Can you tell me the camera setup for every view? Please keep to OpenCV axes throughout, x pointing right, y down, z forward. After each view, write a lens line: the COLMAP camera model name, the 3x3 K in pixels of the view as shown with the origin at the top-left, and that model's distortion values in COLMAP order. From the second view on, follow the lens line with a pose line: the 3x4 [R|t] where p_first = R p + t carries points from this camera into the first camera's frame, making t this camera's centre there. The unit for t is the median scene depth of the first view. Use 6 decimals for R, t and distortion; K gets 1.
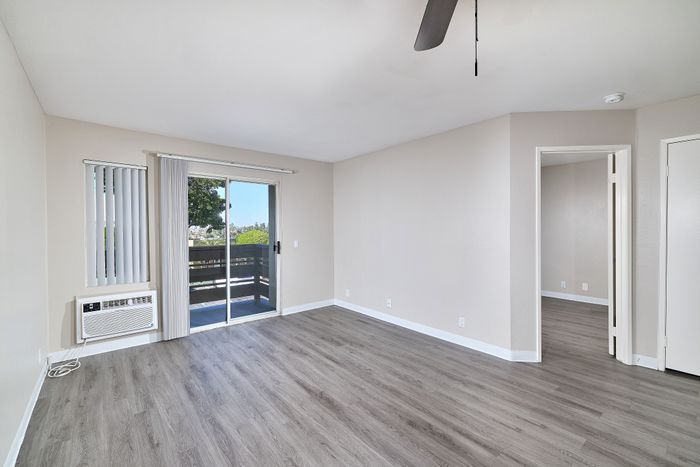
lens RADIAL K [[301.2, 0, 348.1], [0, 301.2, 231.4], [0, 0, 1]] dist [-0.001258, 0.000009]
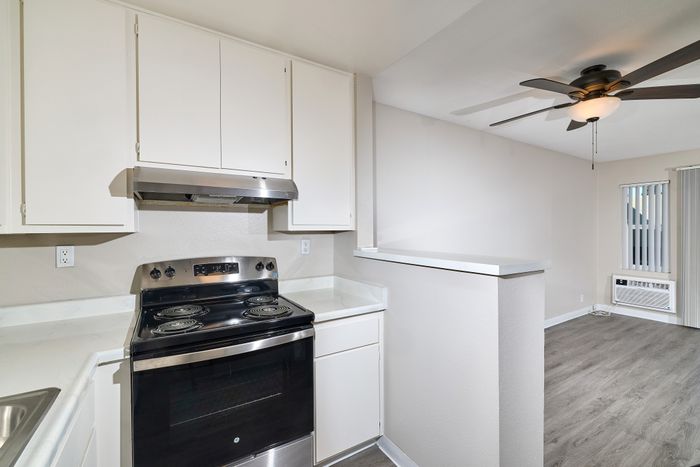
lens RADIAL K [[301.2, 0, 348.1], [0, 301.2, 231.4], [0, 0, 1]] dist [-0.001258, 0.000009]
pose [[-0.140611, 0.012574, -0.989985, 0.852264], [-0.003605, 0.999906, 0.013212, -0.018875], [0.990058, 0.005427, -0.140553, -0.153594]]
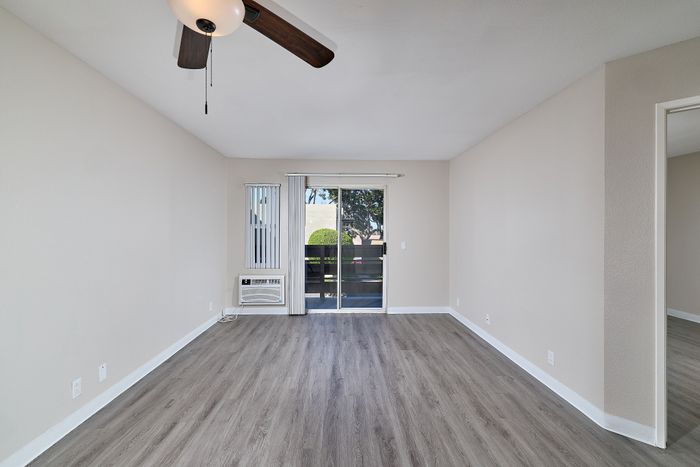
lens RADIAL K [[312.2, 0, 348.2], [0, 312.2, 232.5], [0, 0, 1]] dist [0.001365, 0.000131]
pose [[0.790806, 0.012374, -0.611942, 0.500415], [-0.014542, 0.999893, 0.001426, -0.002972], [0.611895, 0.007771, 0.790901, 0.085390]]
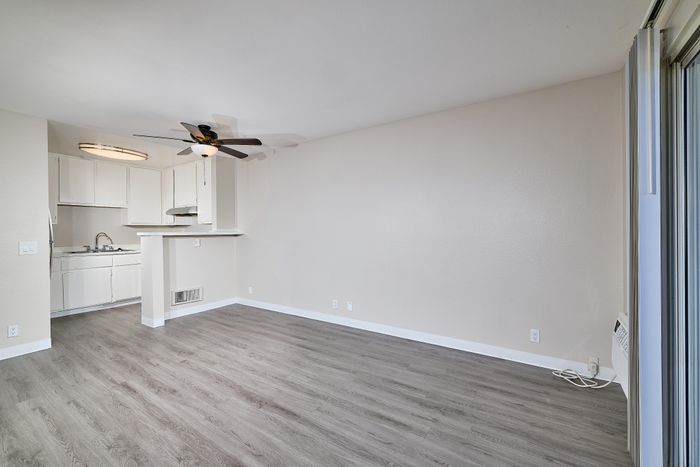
lens RADIAL K [[301.2, 0, 348.1], [0, 301.2, 231.4], [0, 0, 1]] dist [-0.001258, 0.000009]
pose [[-0.961072, 0.015060, -0.275887, -0.078523], [0.011720, 0.999837, 0.013750, 0.017194], [0.276050, 0.009982, -0.961092, 1.512949]]
